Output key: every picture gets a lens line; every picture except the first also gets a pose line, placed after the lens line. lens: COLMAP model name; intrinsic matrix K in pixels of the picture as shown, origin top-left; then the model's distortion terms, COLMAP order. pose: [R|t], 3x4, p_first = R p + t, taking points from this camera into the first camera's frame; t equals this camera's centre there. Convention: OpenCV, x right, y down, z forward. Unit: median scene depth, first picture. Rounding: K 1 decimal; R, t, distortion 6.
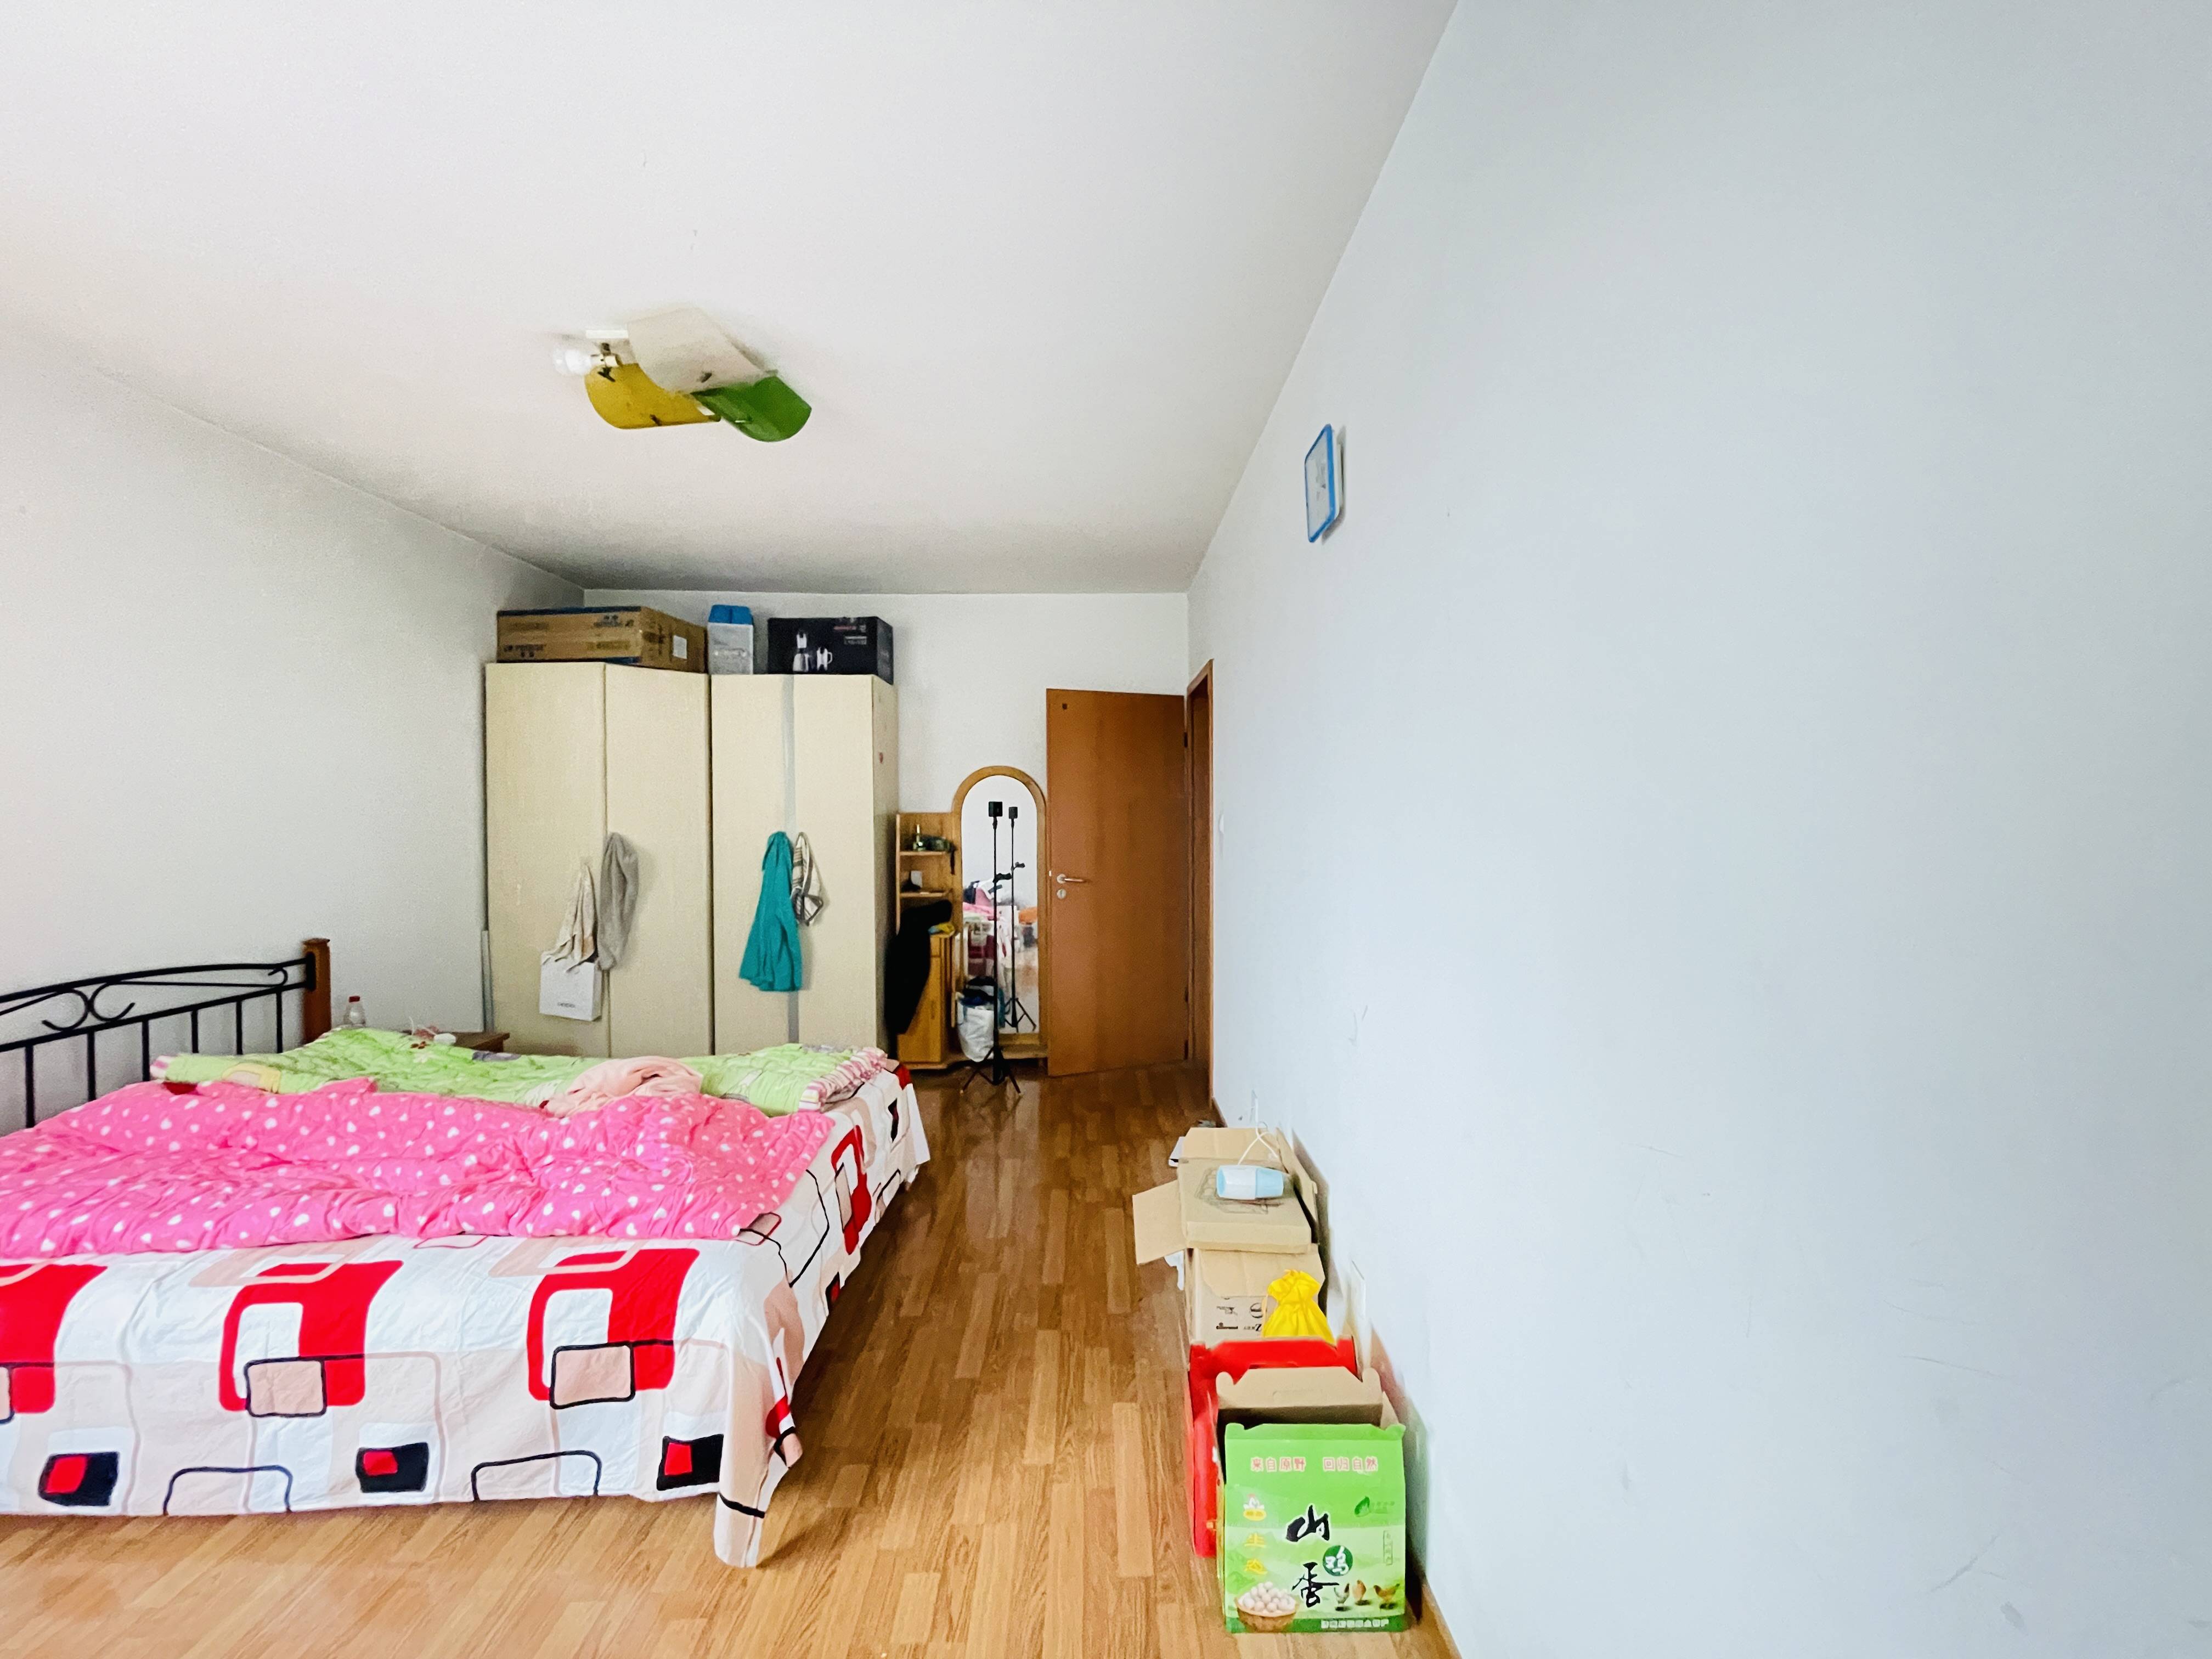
lens RADIAL K [[887.8, 0, 1106.3], [0, 887.8, 820.0], [0, 0, 1]] dist [0.002553, -0.001205]
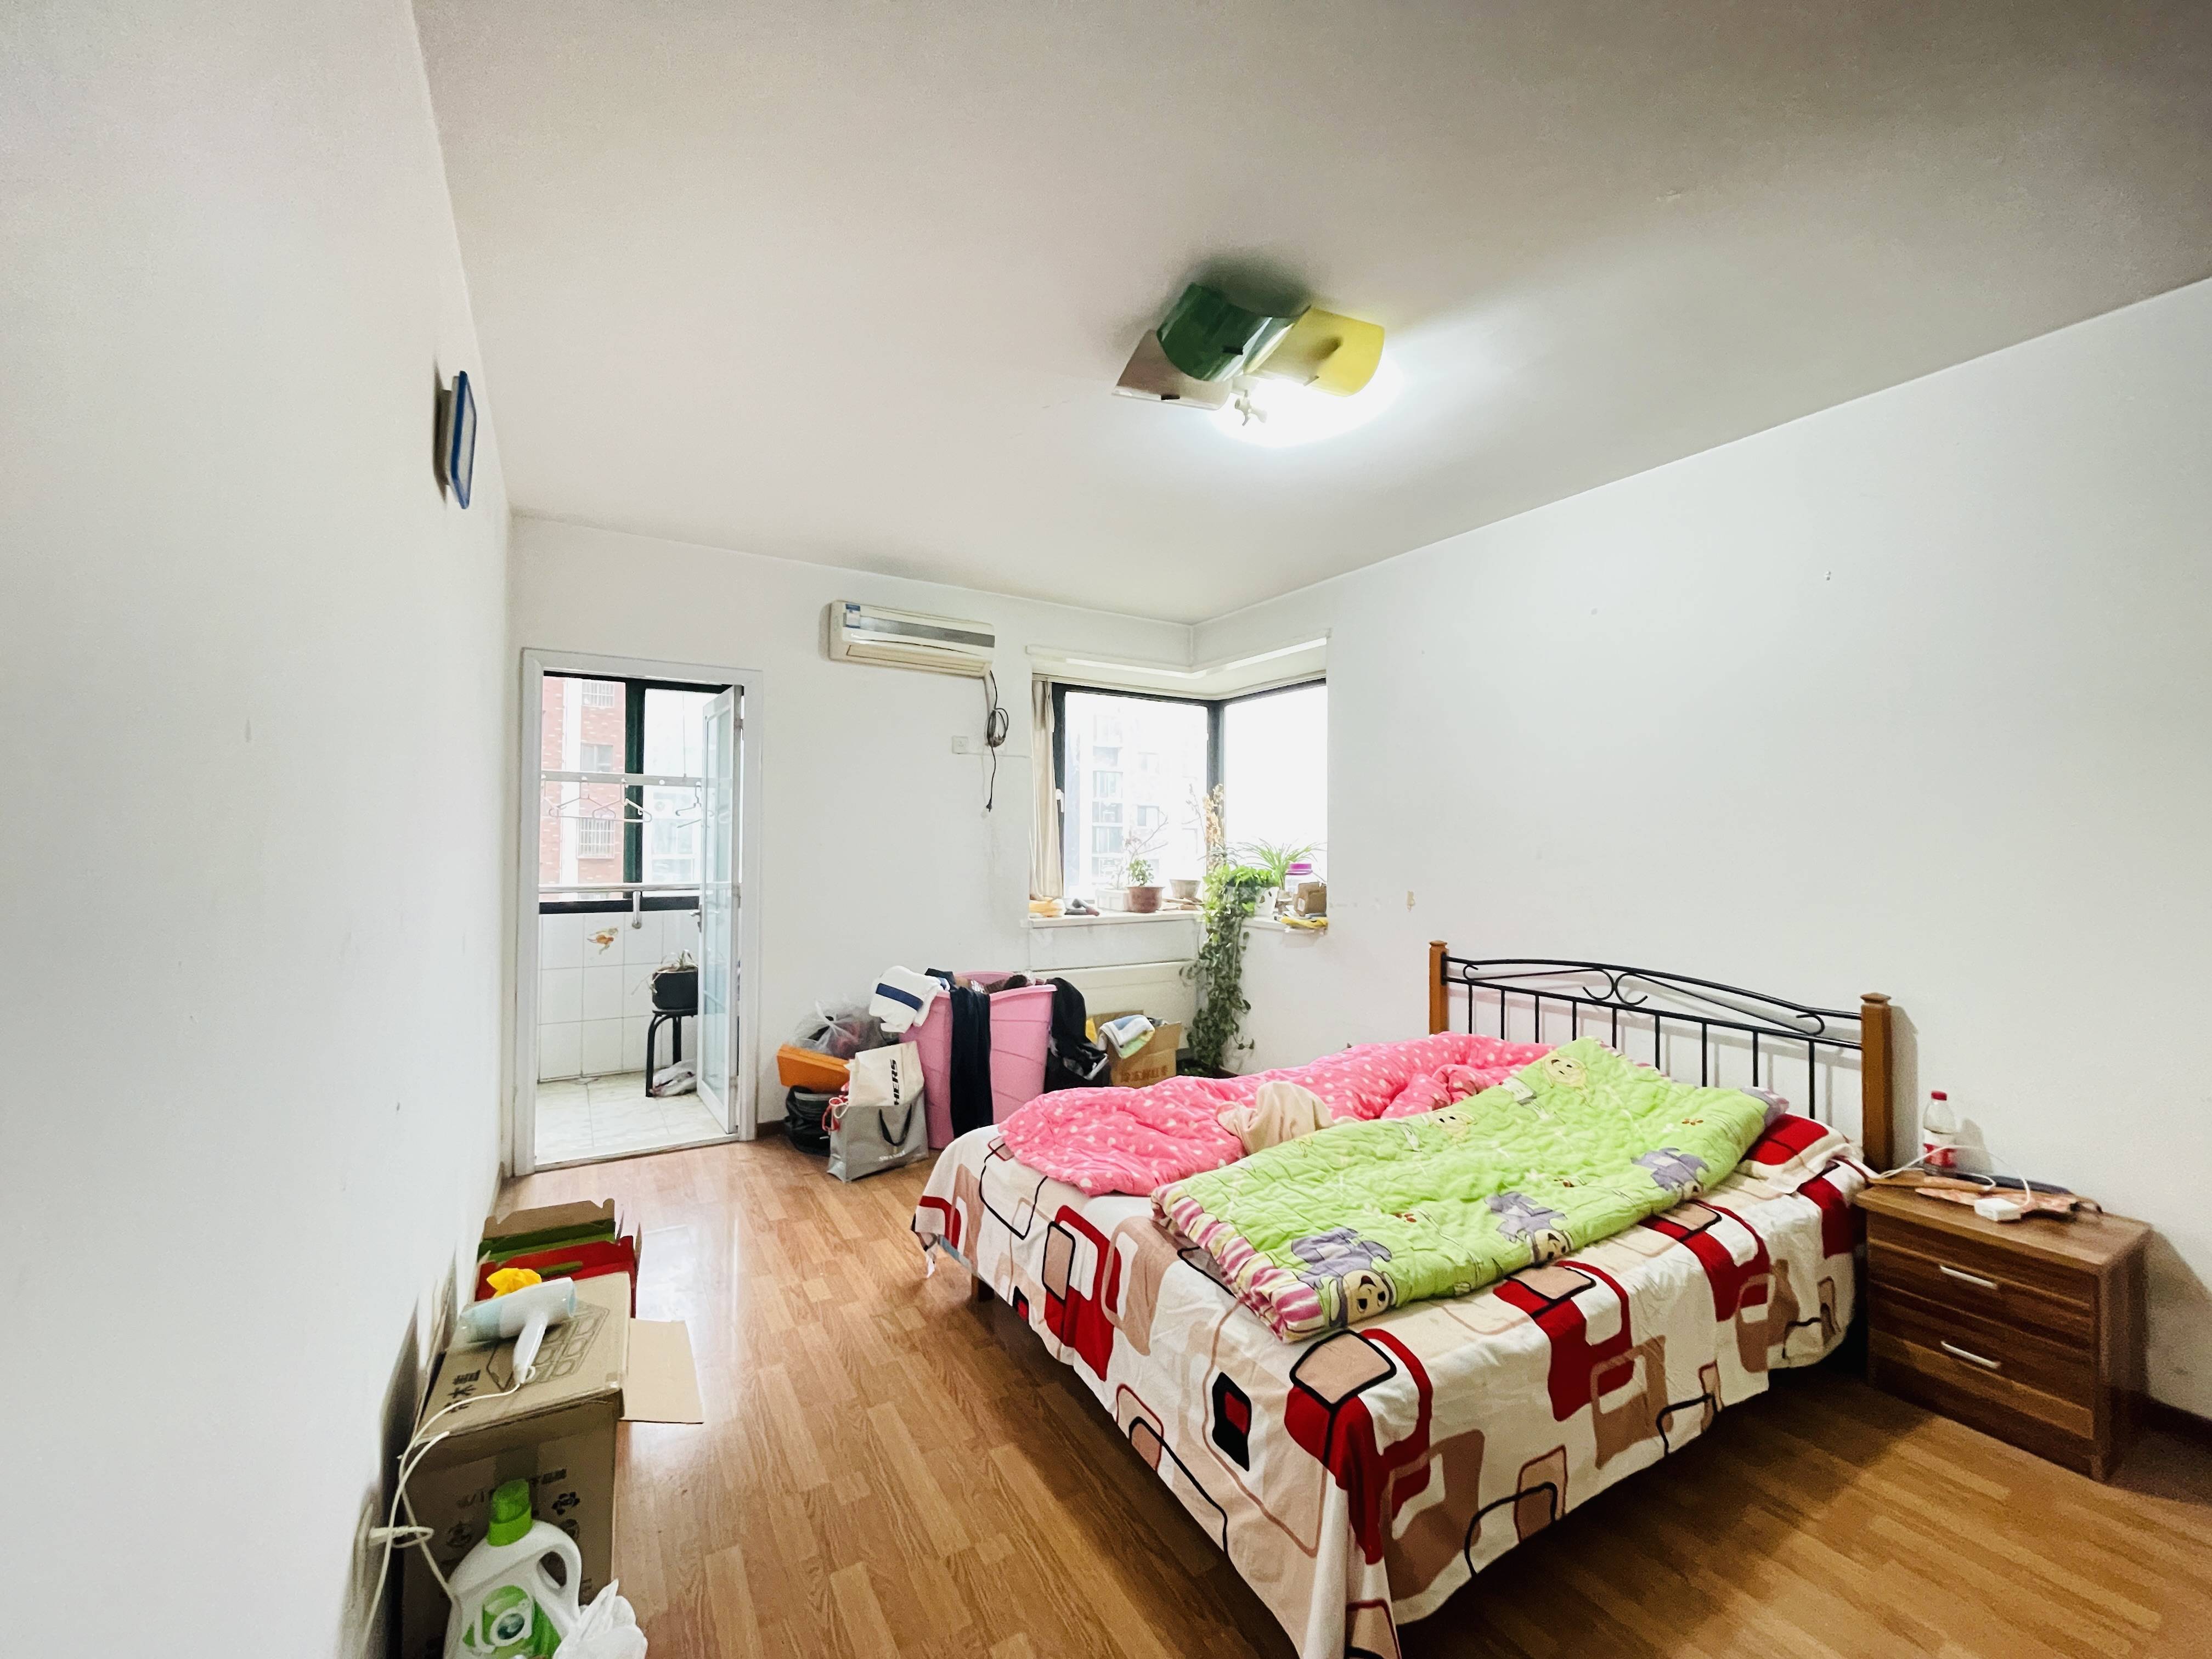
lens RADIAL K [[887.8, 0, 1097.1], [0, 887.8, 831.5], [0, 0, 1]] dist [0.002553, -0.001205]
pose [[-0.877959, -0.013627, -0.478541, 0.123649], [-0.011827, 0.999907, -0.006776, 0.002748], [0.478589, -0.000289, -0.878039, 1.730145]]
